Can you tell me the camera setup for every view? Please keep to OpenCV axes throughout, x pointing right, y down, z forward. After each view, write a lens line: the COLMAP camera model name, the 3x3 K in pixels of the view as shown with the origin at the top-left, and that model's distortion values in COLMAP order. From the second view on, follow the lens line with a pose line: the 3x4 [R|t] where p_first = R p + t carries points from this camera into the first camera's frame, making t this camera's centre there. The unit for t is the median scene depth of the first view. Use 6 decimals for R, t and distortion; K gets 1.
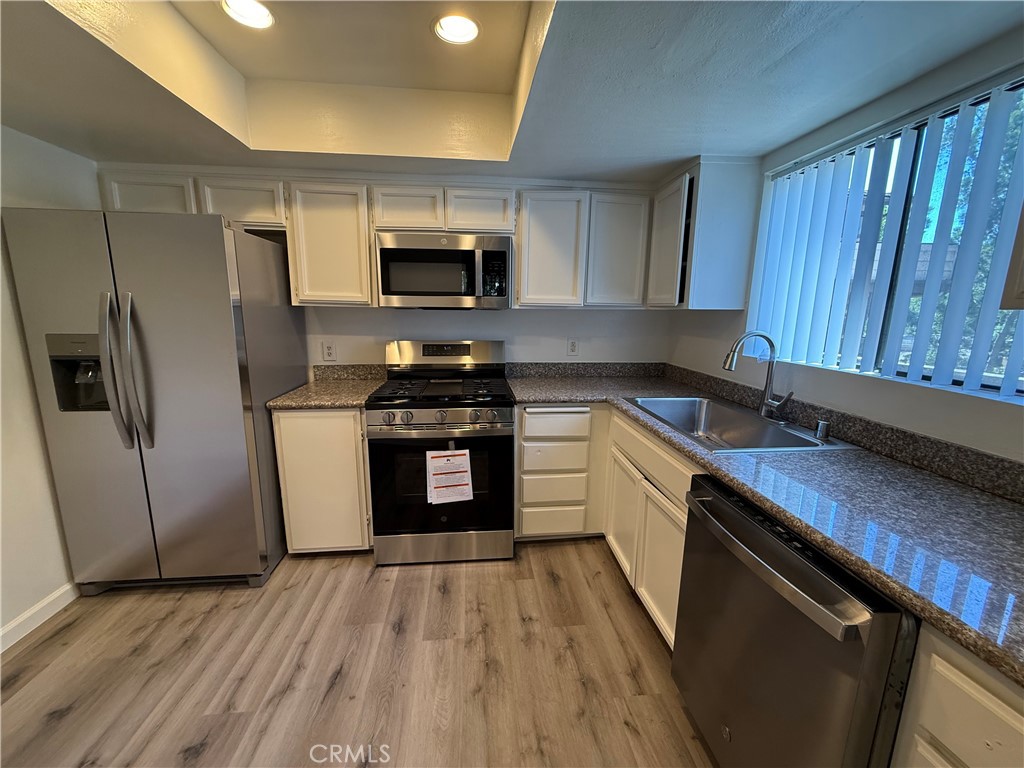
lens RADIAL K [[411.0, 0, 510.0], [0, 411.0, 385.0], [0, 0, 1]] dist [-0.001305, 0.000027]
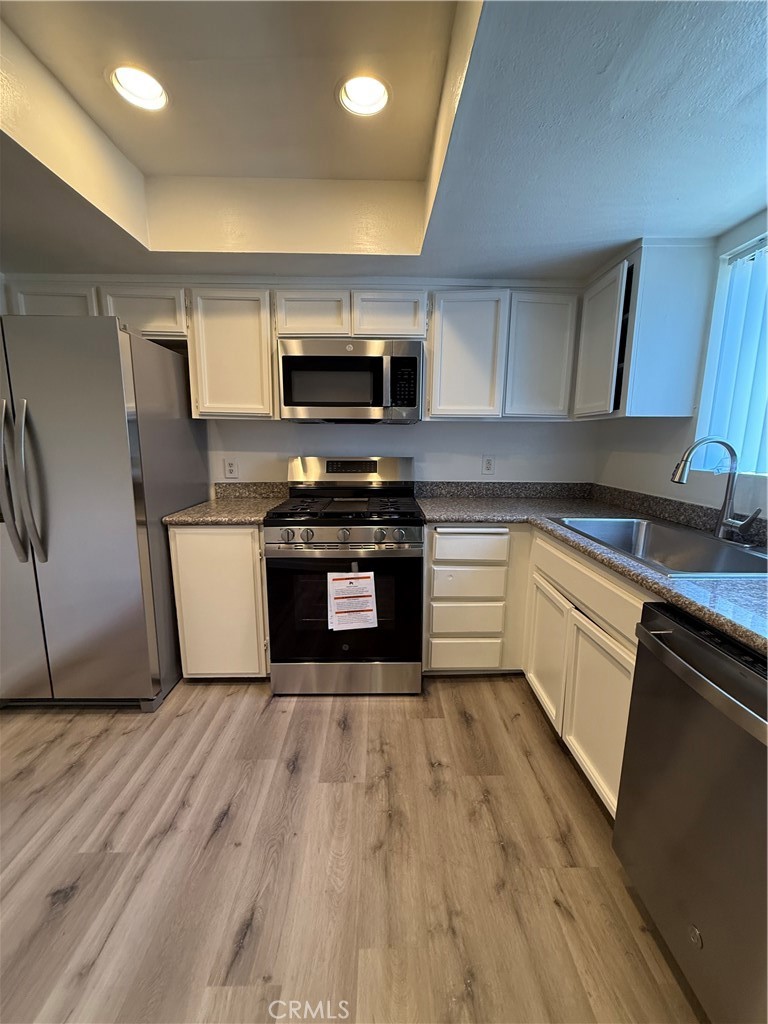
lens RADIAL K [[411.0, 0, 385.8], [0, 411.0, 511.7], [0, 0, 1]] dist [-0.001305, 0.000027]
pose [[0.996716, 0.010303, -0.080322, -0.000894], [-0.011204, 0.999879, -0.010769, 0.034675], [0.080201, 0.011634, 0.996711, 0.096748]]
